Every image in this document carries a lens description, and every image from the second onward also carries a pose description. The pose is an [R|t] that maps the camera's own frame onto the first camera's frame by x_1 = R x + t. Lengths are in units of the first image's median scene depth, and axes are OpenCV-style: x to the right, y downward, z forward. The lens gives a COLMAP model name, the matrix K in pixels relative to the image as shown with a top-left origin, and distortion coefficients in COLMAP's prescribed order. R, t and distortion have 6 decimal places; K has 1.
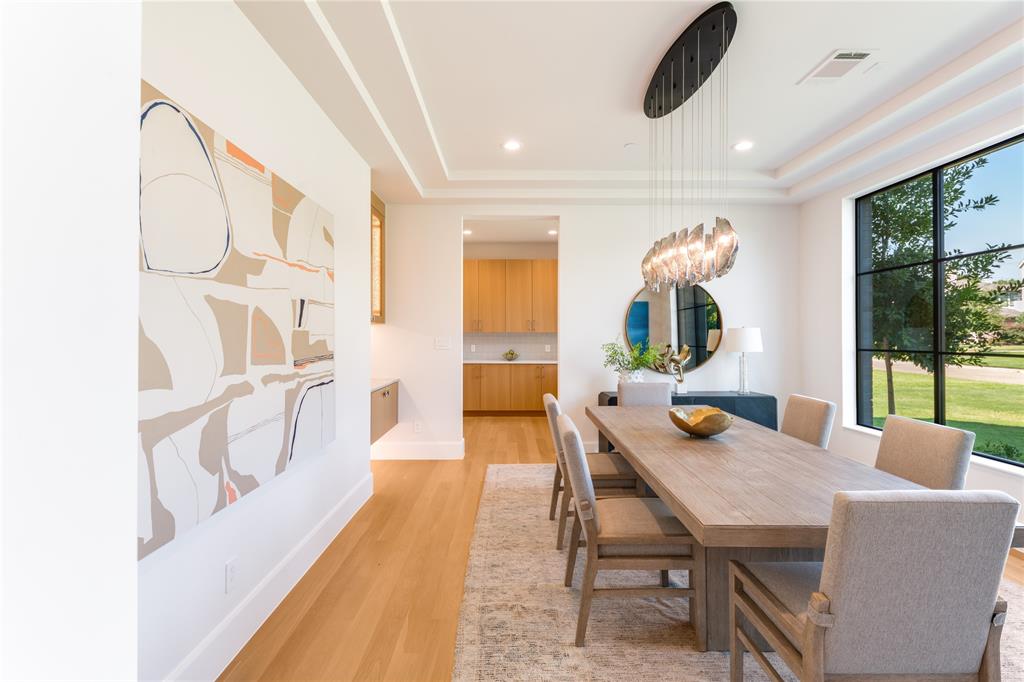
lens RADIAL K [[478.4, 0, 512.0], [0, 478.4, 341.0], [0, 0, 1]] dist [0.027620, 0.000262]
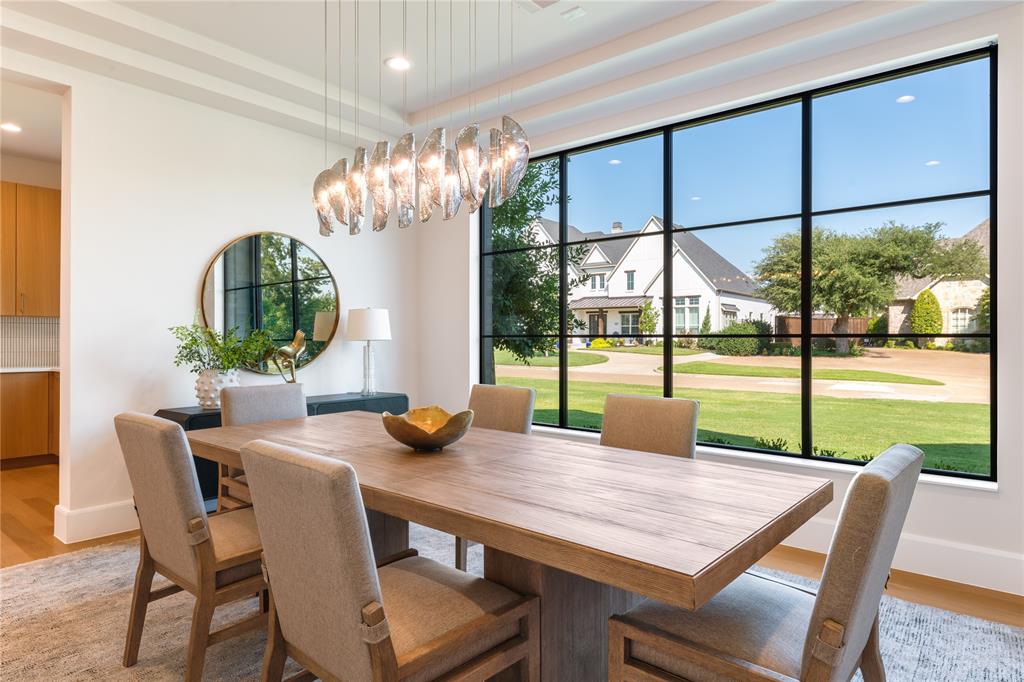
lens RADIAL K [[595.4, 0, 512.0], [0, 595.4, 341.0], [0, 0, 1]] dist [0.001666, 0.001950]
pose [[0.644513, 0.000805, 0.764593, -0.103726], [0.003591, 0.999985, -0.004080, 0.030522], [-0.764585, 0.005375, 0.644501, 0.226739]]
